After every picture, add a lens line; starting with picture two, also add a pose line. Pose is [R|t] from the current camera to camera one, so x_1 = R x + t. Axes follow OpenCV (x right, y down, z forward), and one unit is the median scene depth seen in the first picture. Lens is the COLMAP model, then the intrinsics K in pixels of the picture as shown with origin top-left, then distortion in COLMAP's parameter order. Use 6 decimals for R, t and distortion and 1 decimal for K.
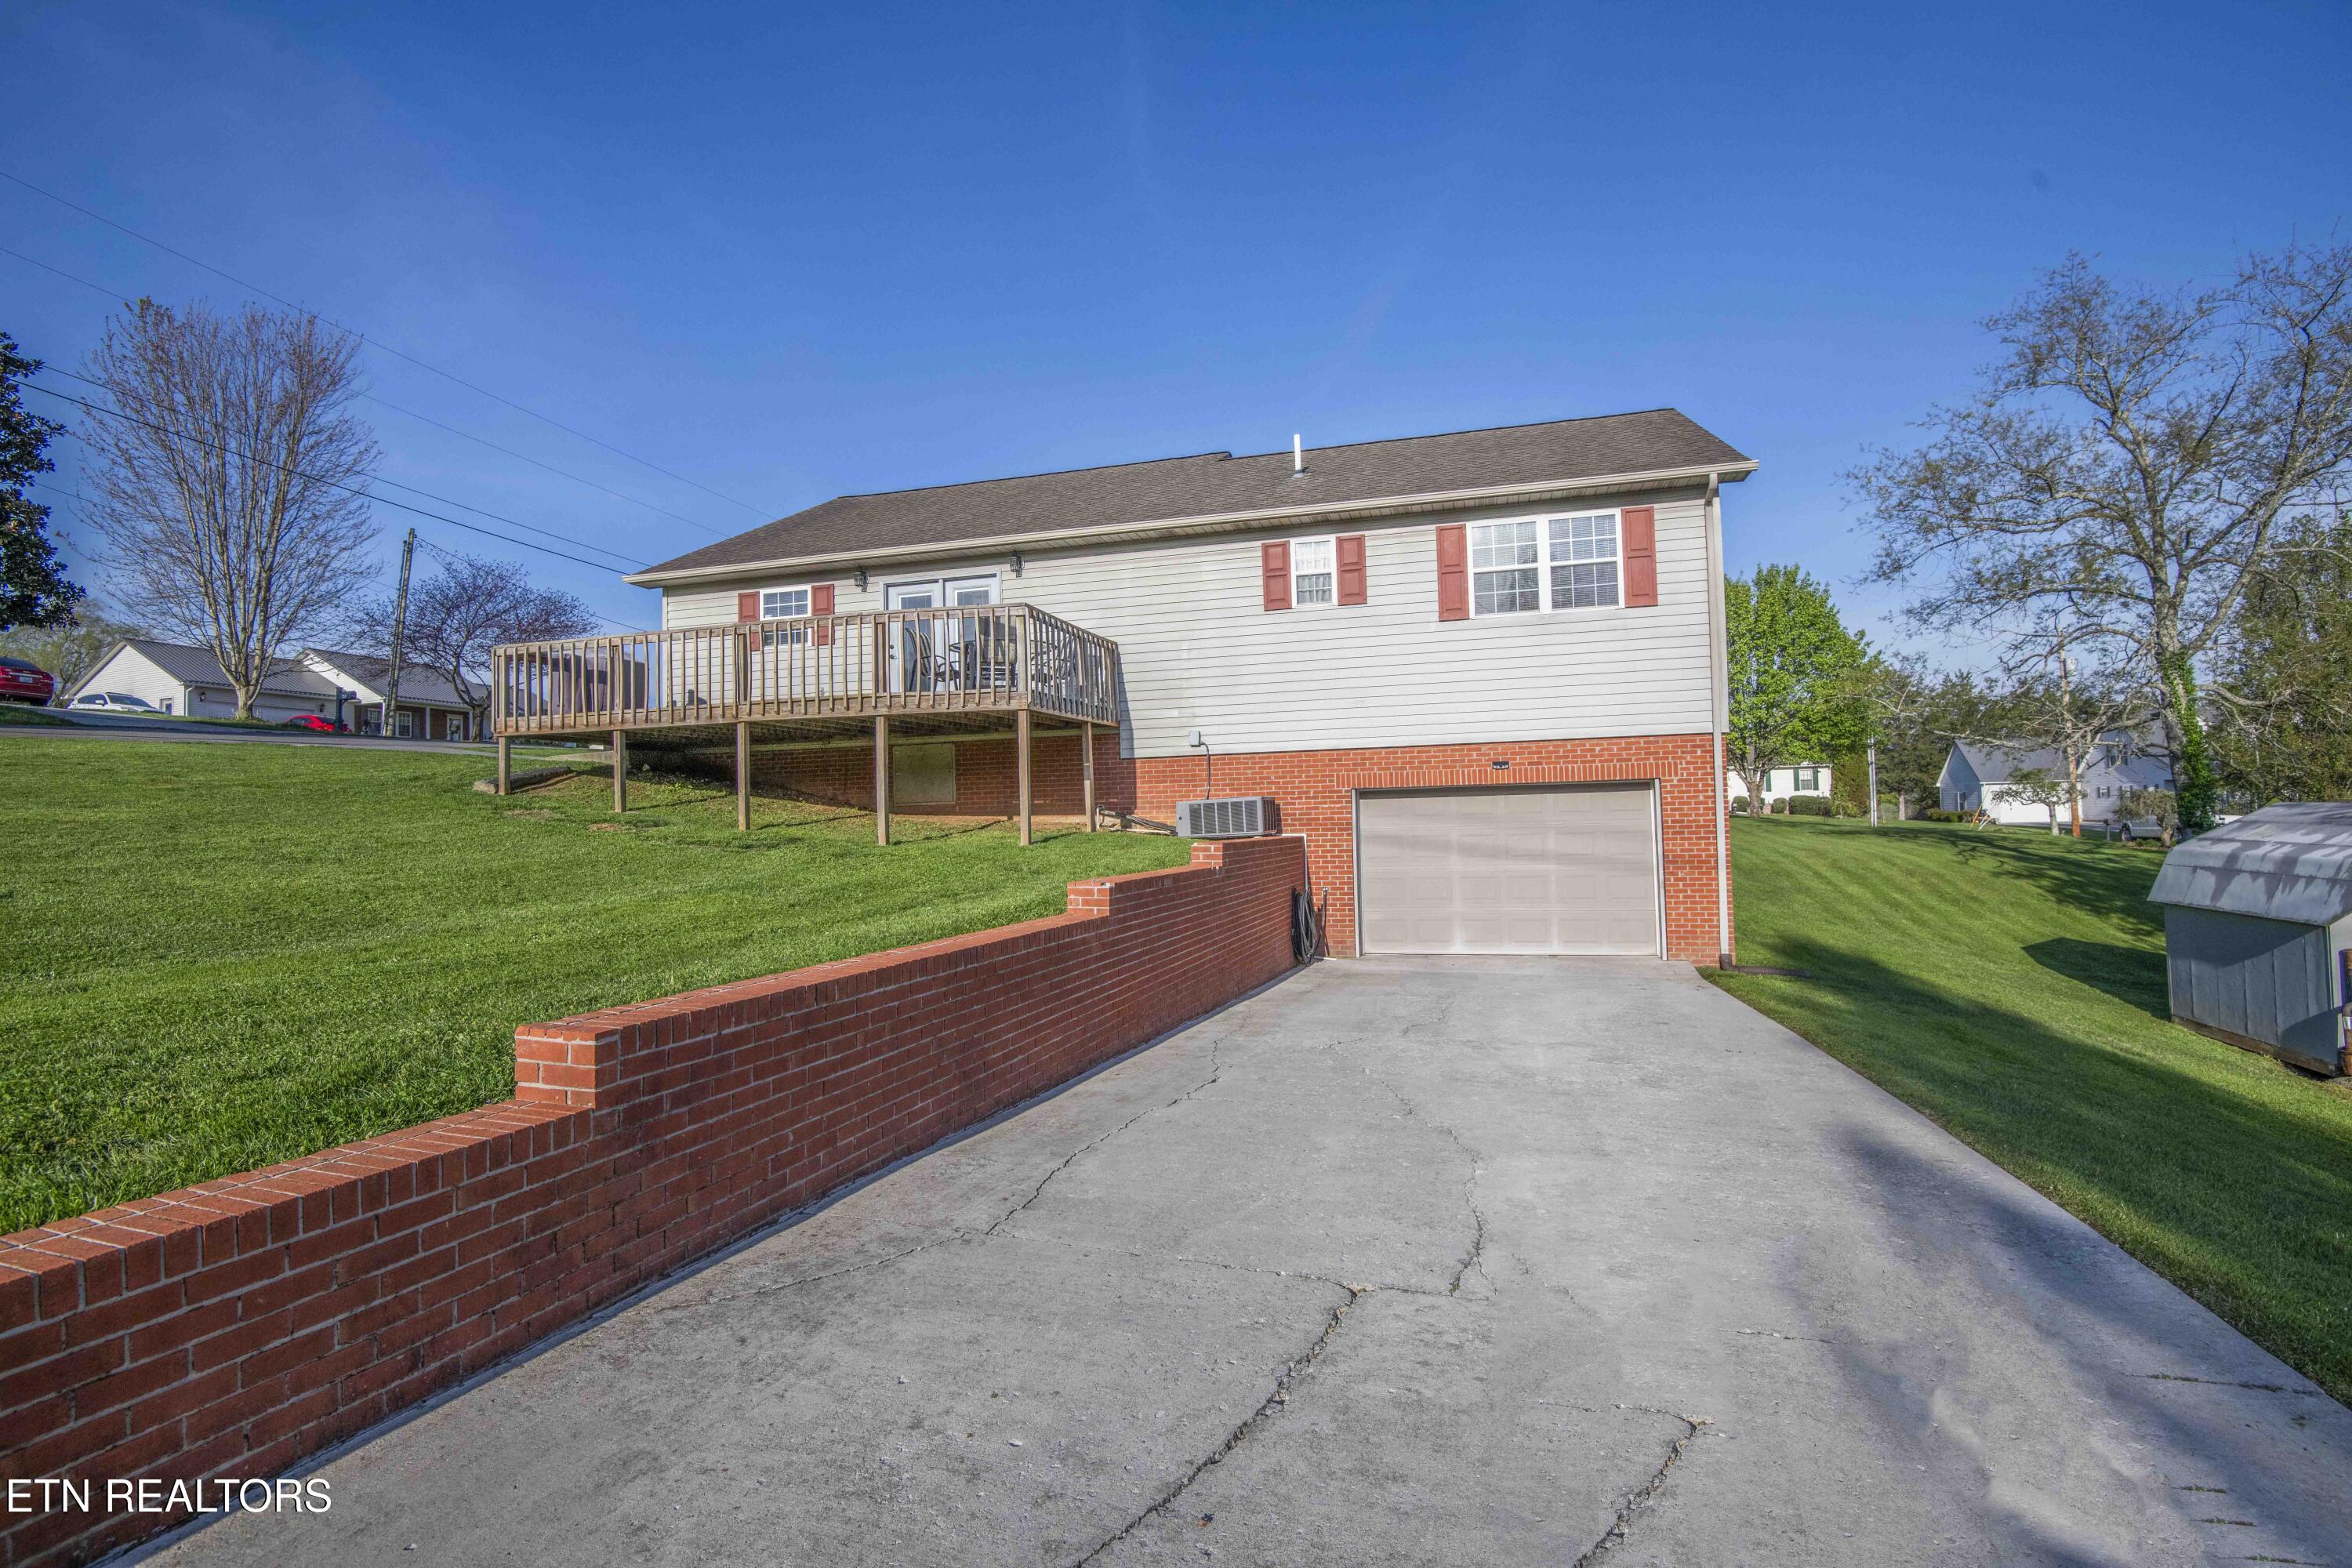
lens RADIAL K [[1084.6, 0, 1169.4], [0, 1084.6, 779.0], [0, 0, 1]] dist [-0.013572, -0.014703]
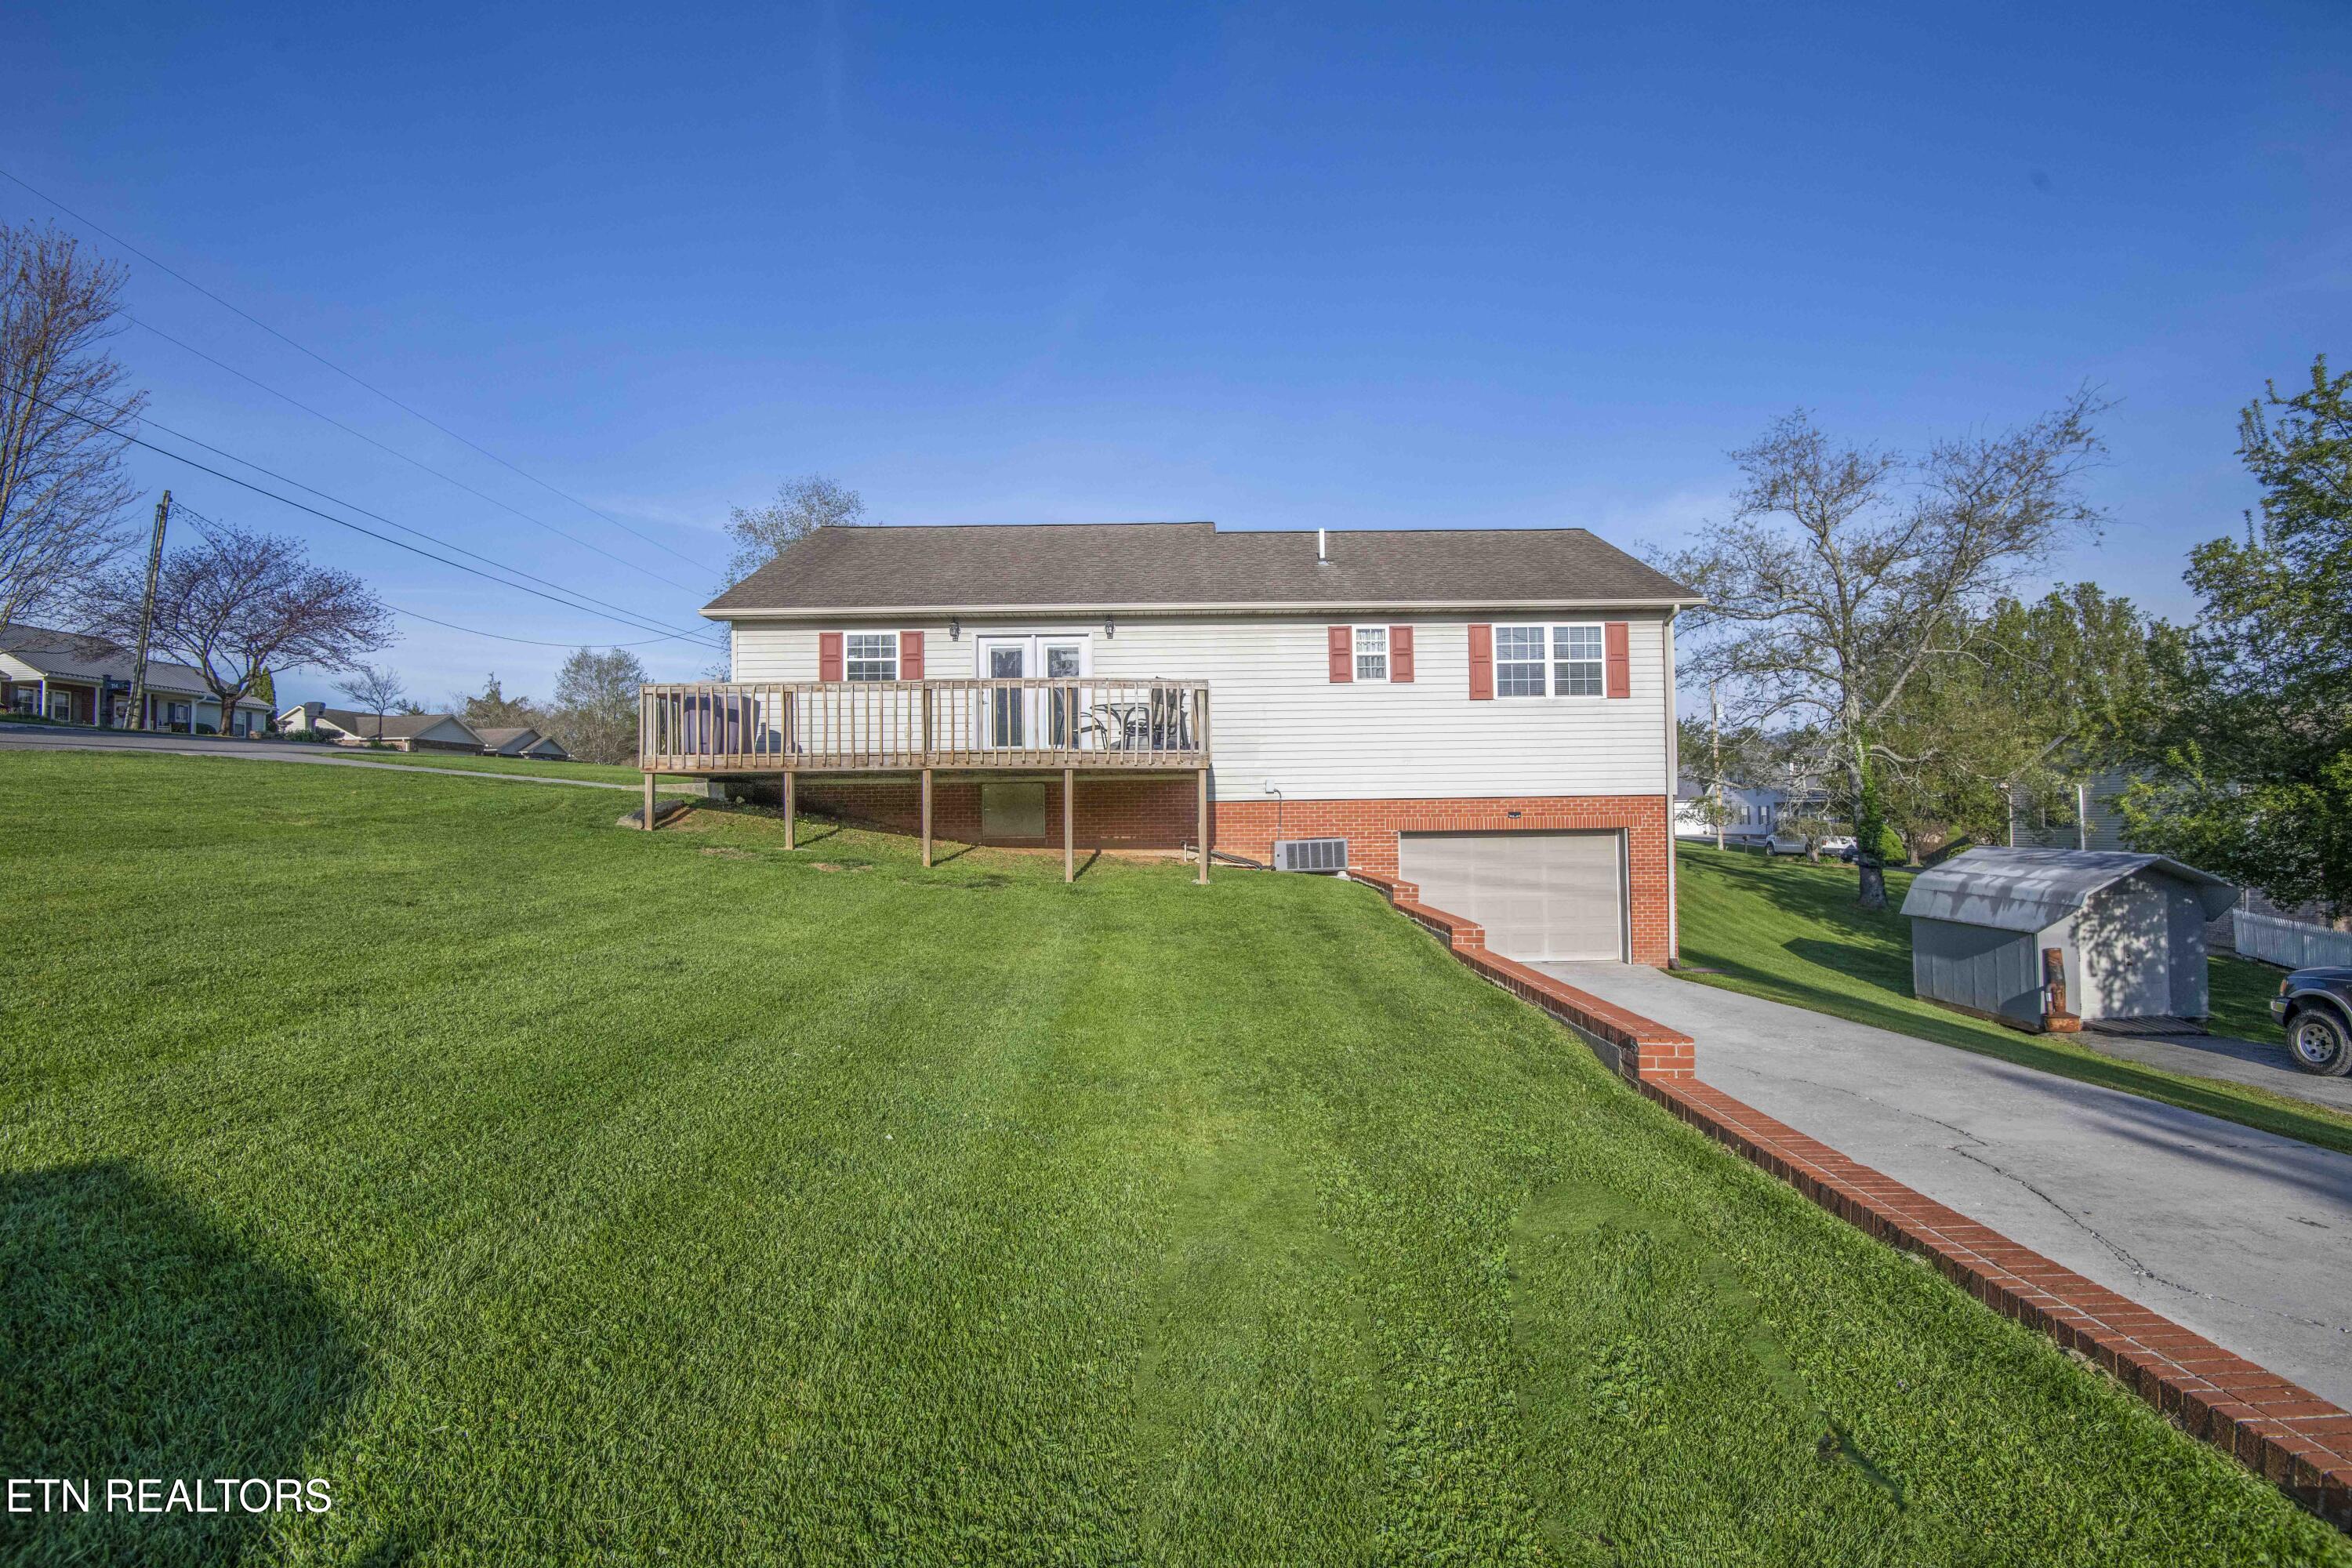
lens RADIAL K [[1087.0, 0, 1184.0], [0, 1087.0, 780.6], [0, 0, 1]] dist [-0.005407, -0.024718]
pose [[0.961361, 0.021209, 0.274472, -0.407257], [-0.021205, 0.999771, -0.002984, -0.039438], [-0.274473, -0.002952, 0.961590, -0.124870]]
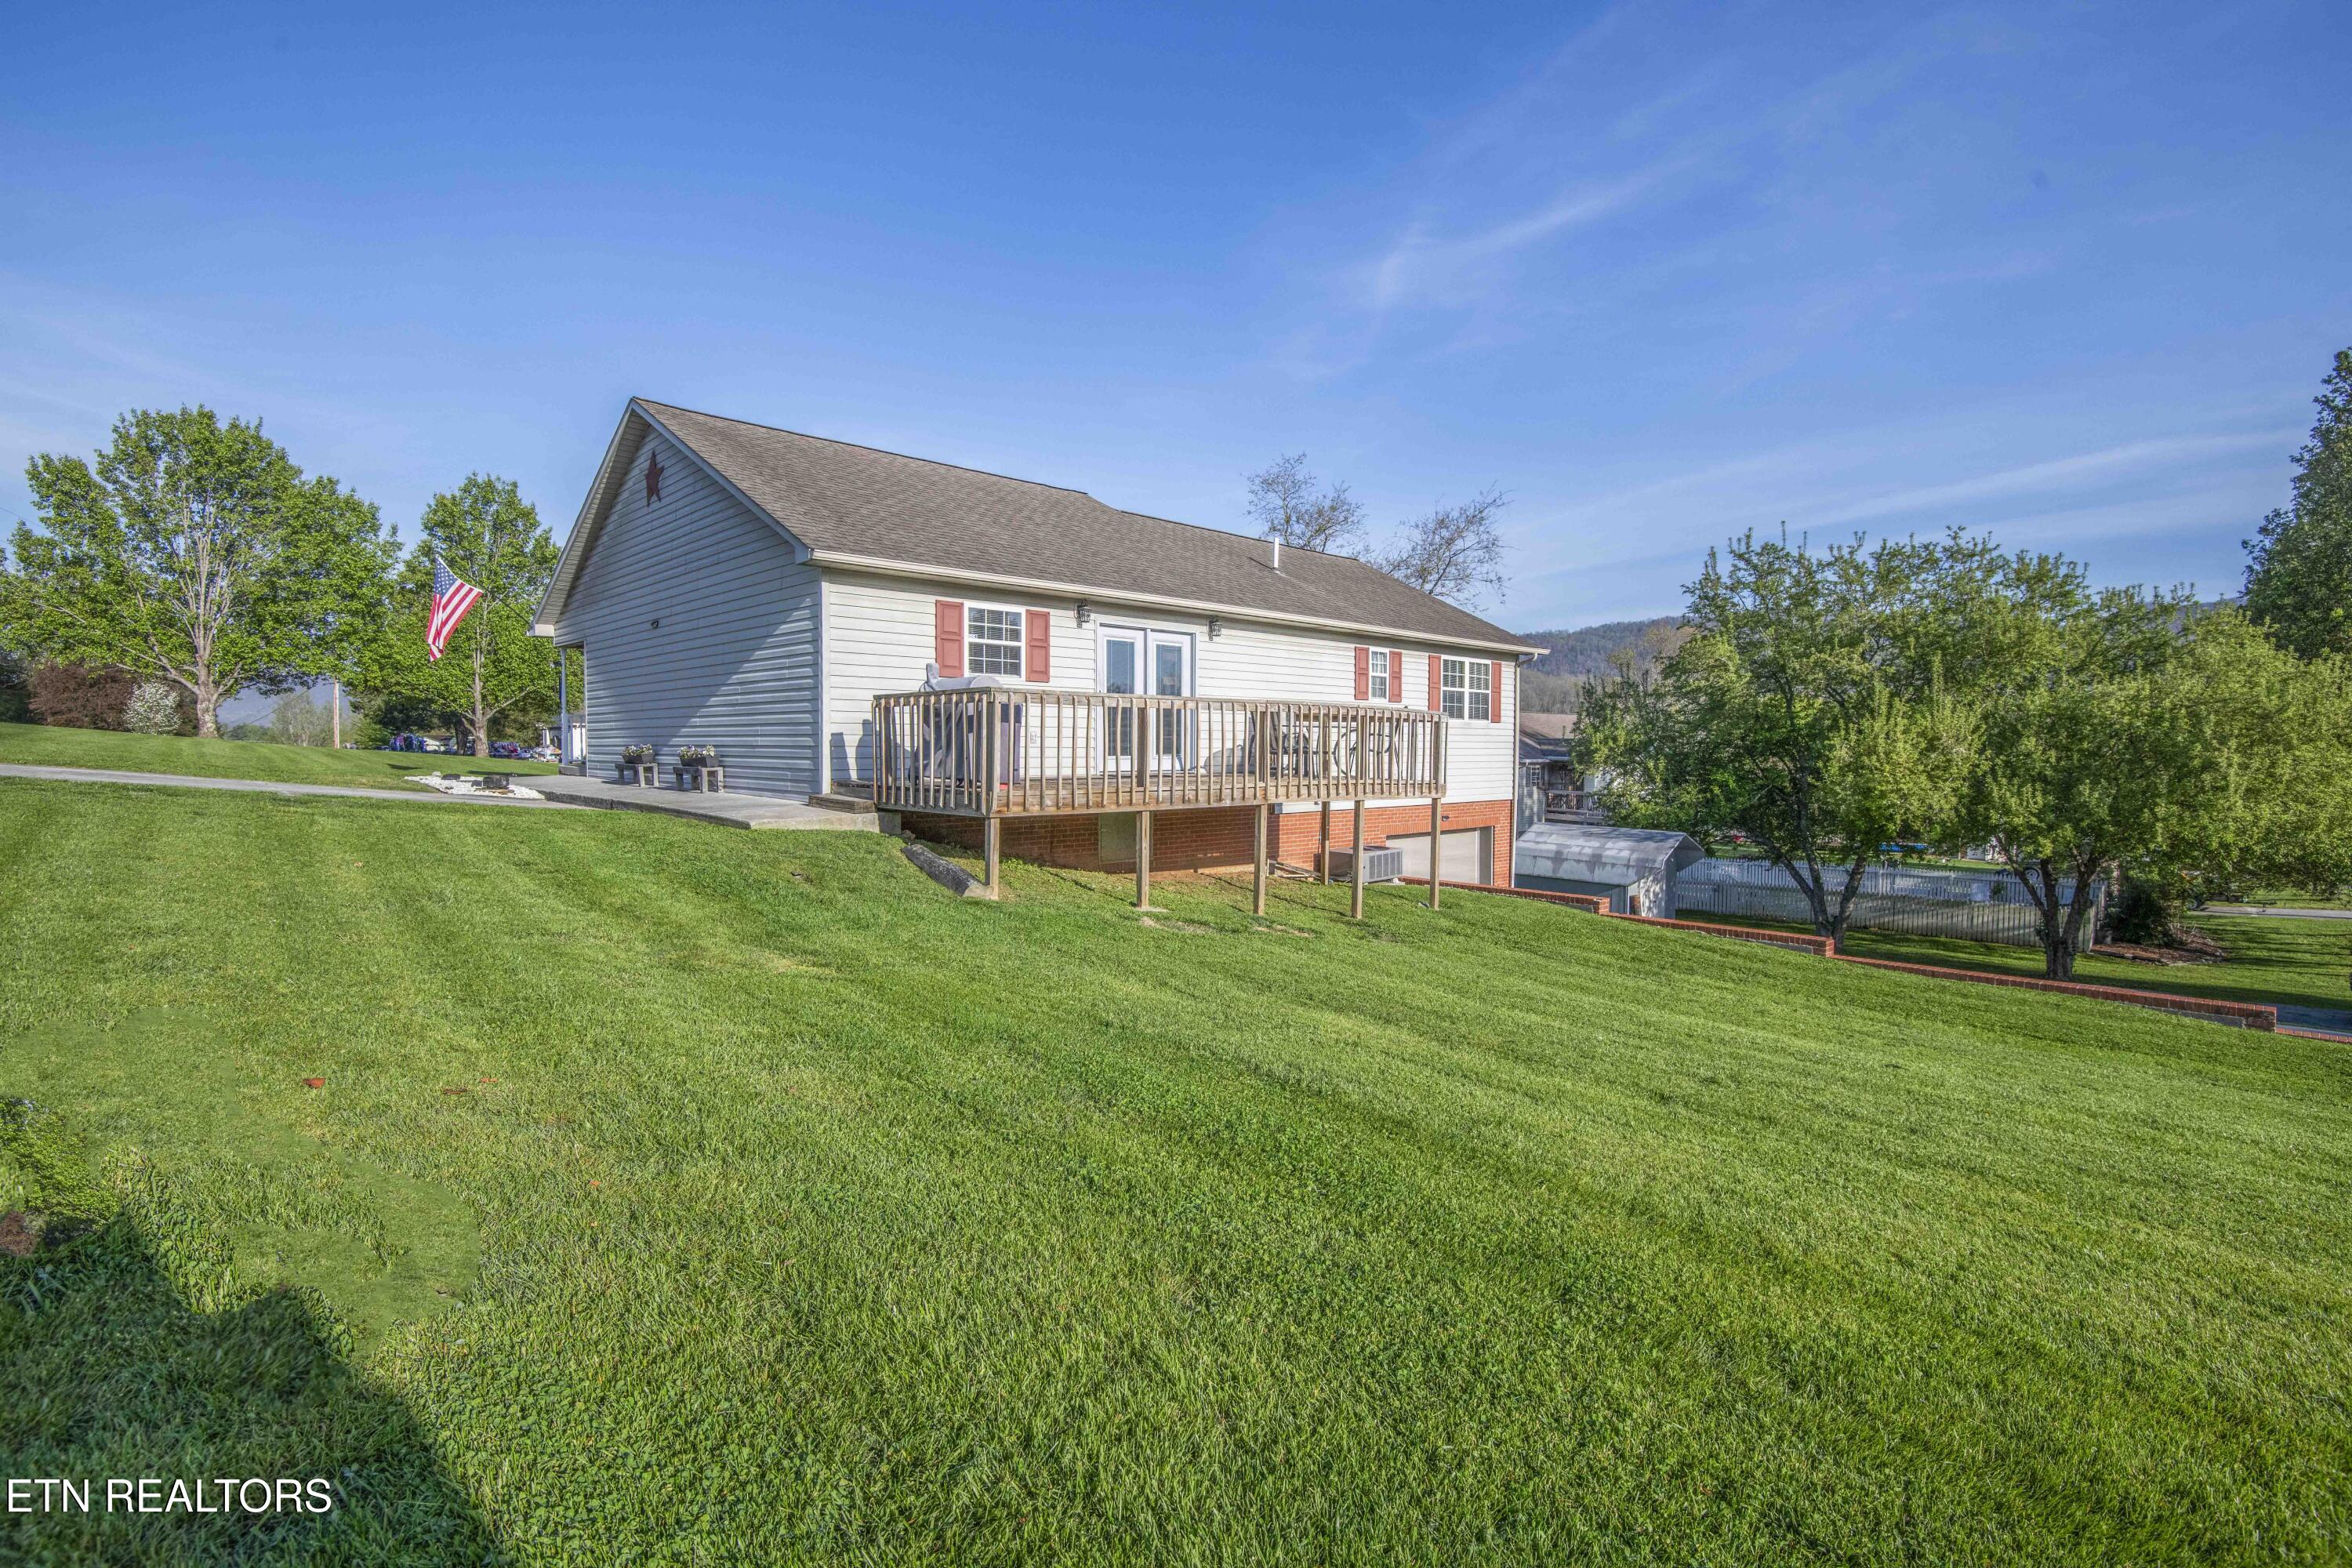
lens RADIAL K [[1087.0, 0, 1184.0], [0, 1087.0, 780.6], [0, 0, 1]] dist [-0.005407, -0.024718]
pose [[0.498160, -0.001054, 0.867085, -1.157423], [-0.052823, 0.998105, 0.031562, -0.090871], [-0.865475, -0.061525, 0.497160, 0.537410]]
